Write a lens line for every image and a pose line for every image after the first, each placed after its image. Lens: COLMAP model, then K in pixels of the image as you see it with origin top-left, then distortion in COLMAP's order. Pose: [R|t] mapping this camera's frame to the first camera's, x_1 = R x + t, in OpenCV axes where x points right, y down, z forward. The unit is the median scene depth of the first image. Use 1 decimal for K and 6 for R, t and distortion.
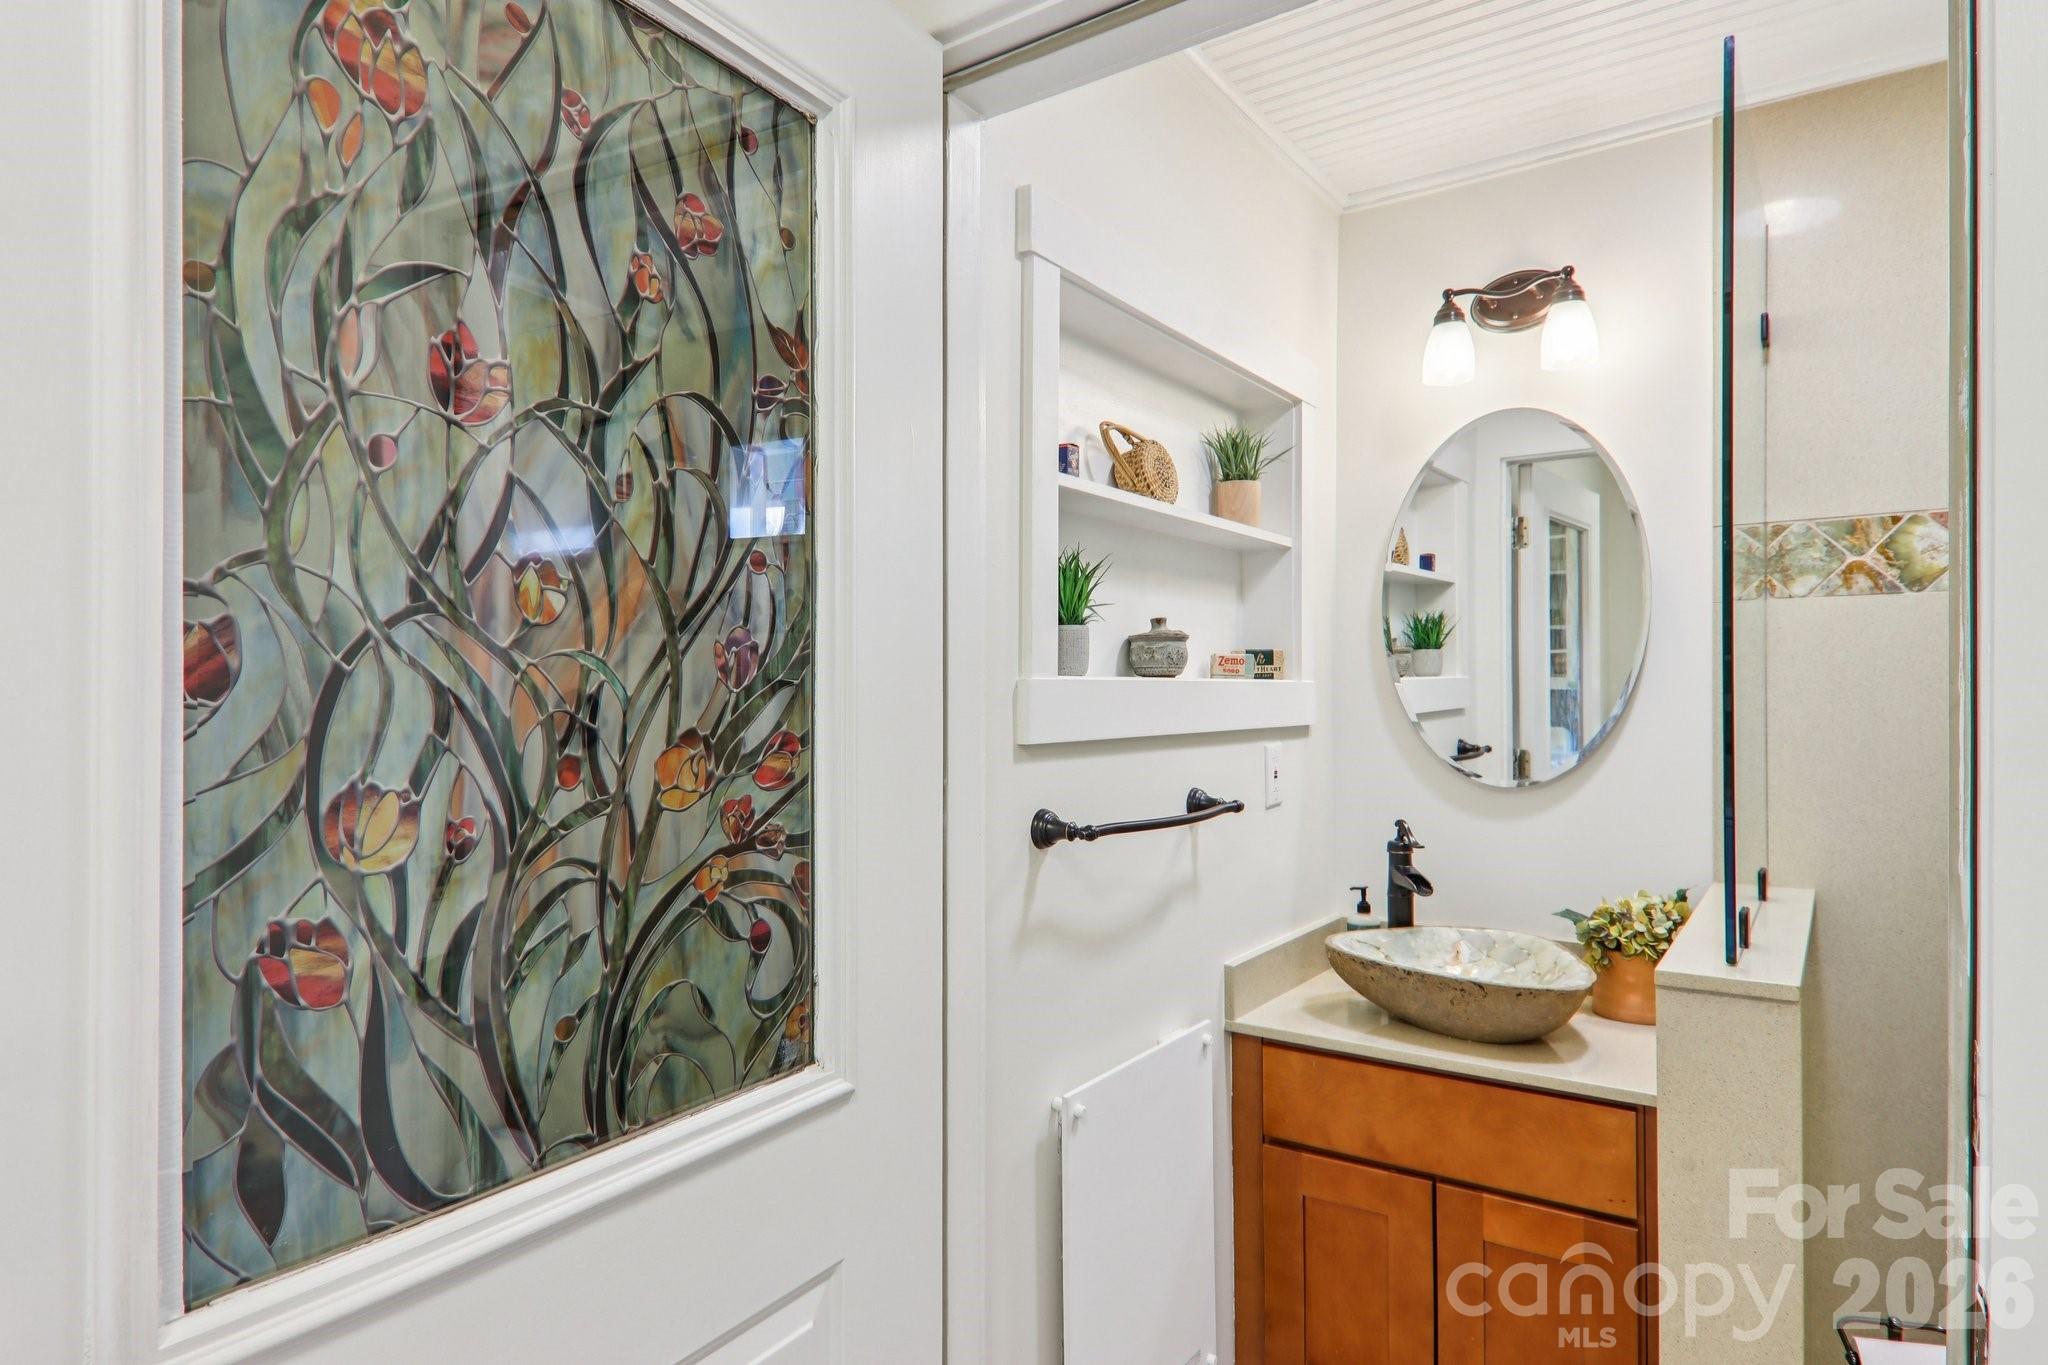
lens RADIAL K [[1185.6, 0, 1016.9], [0, 1185.6, 726.7], [0, 0, 1]] dist [0.003168, -0.000458]
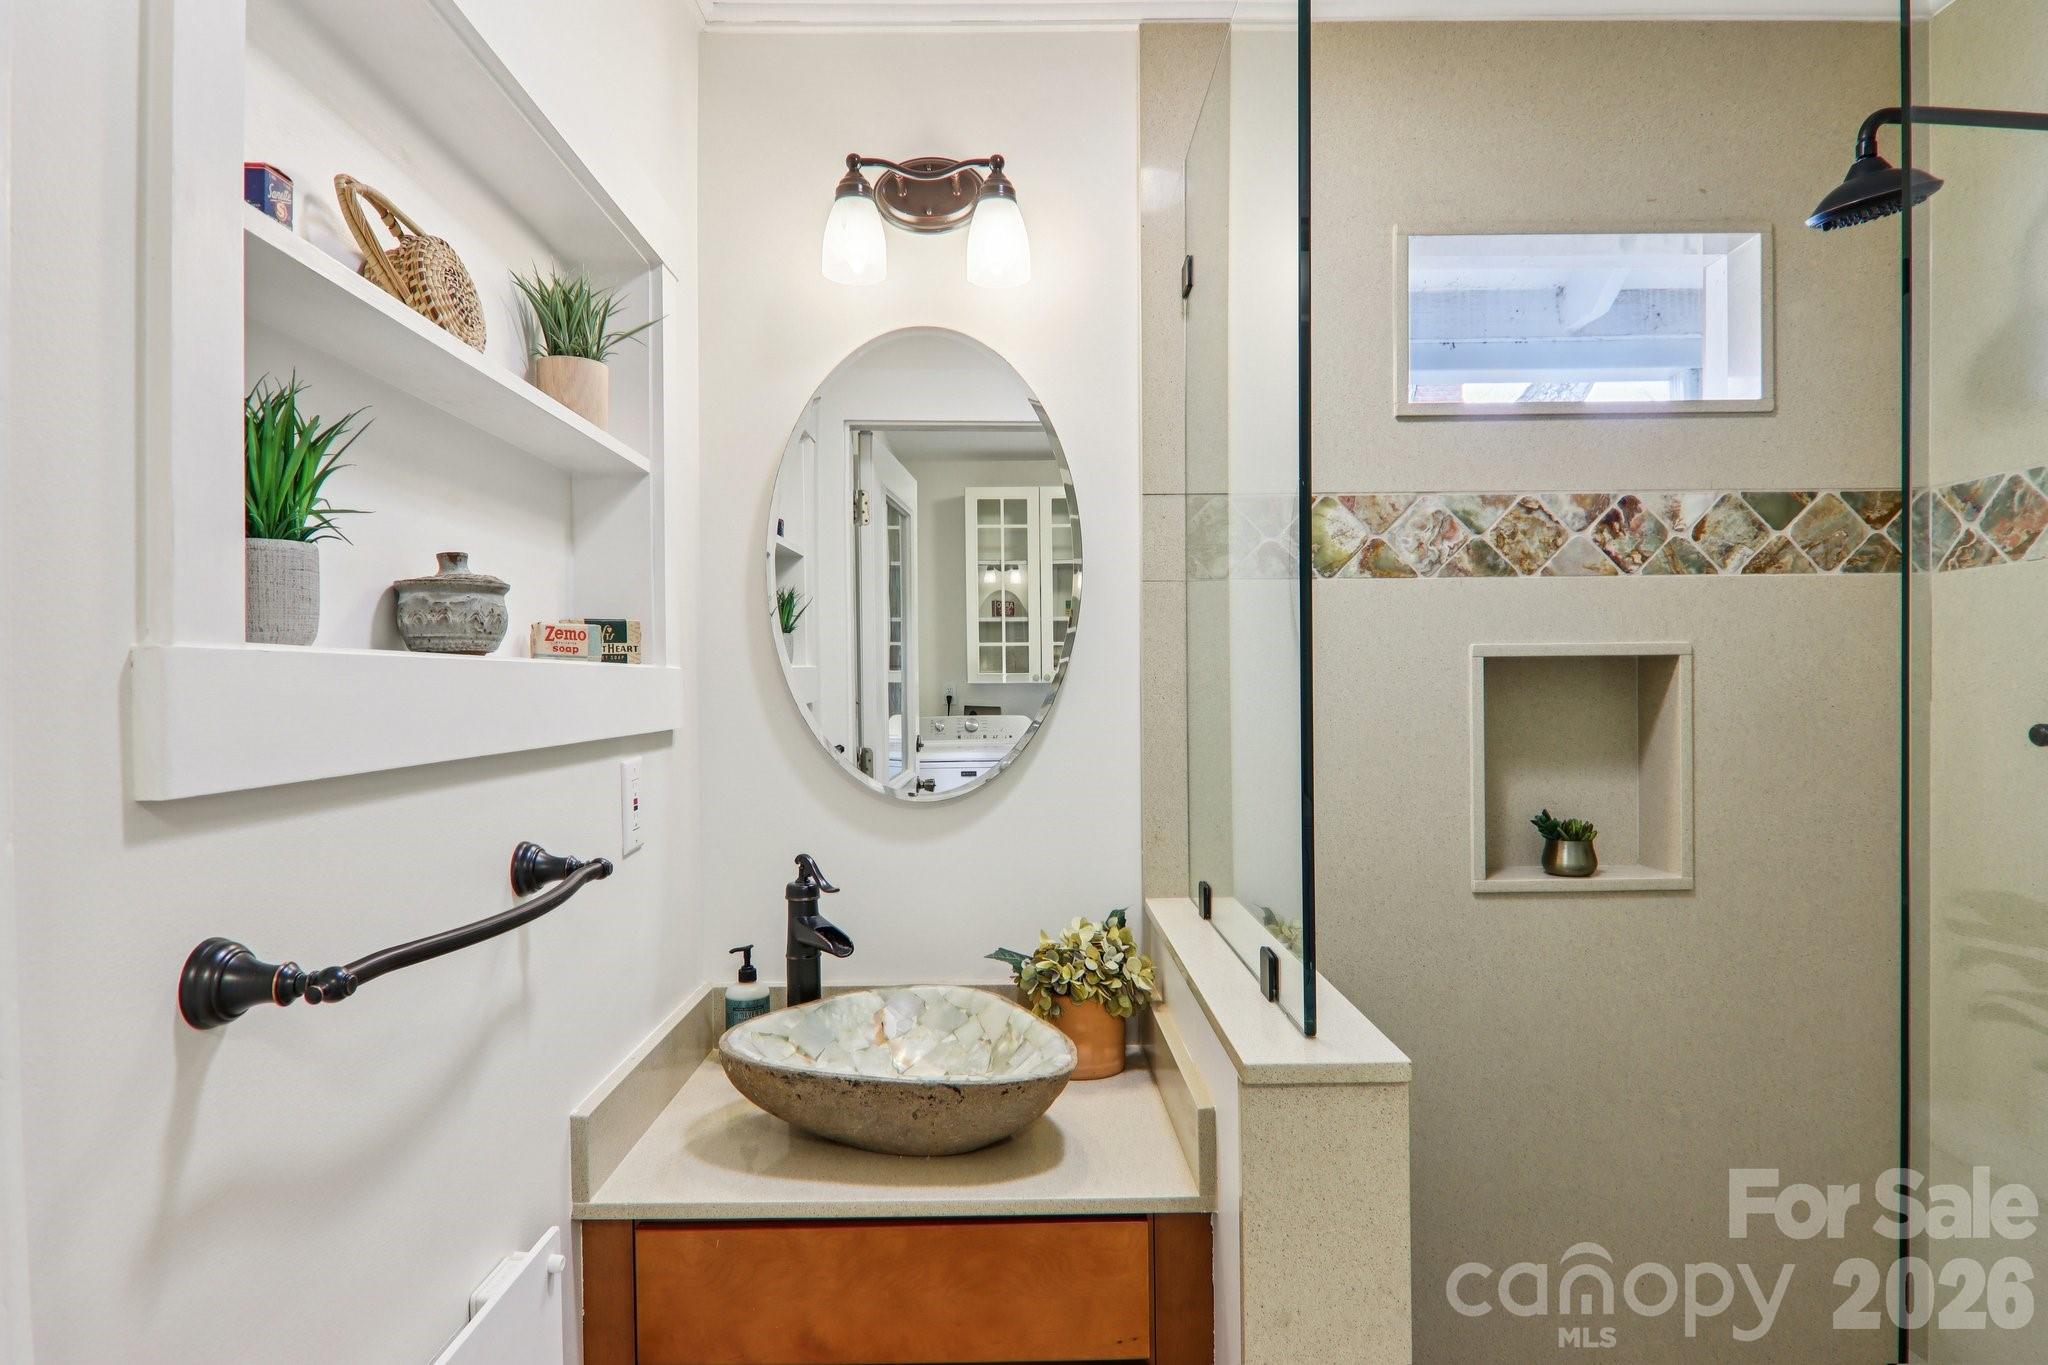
lens RADIAL K [[1163.1, 0, 1027.1], [0, 1163.1, 710.0], [0, 0, 1]] dist [0.023543, -0.027438]
pose [[0.809351, -0.011781, 0.587207, 0.010498], [0.017273, 0.999844, -0.003748, -0.007759], [-0.587071, 0.013176, 0.809428, 0.365556]]
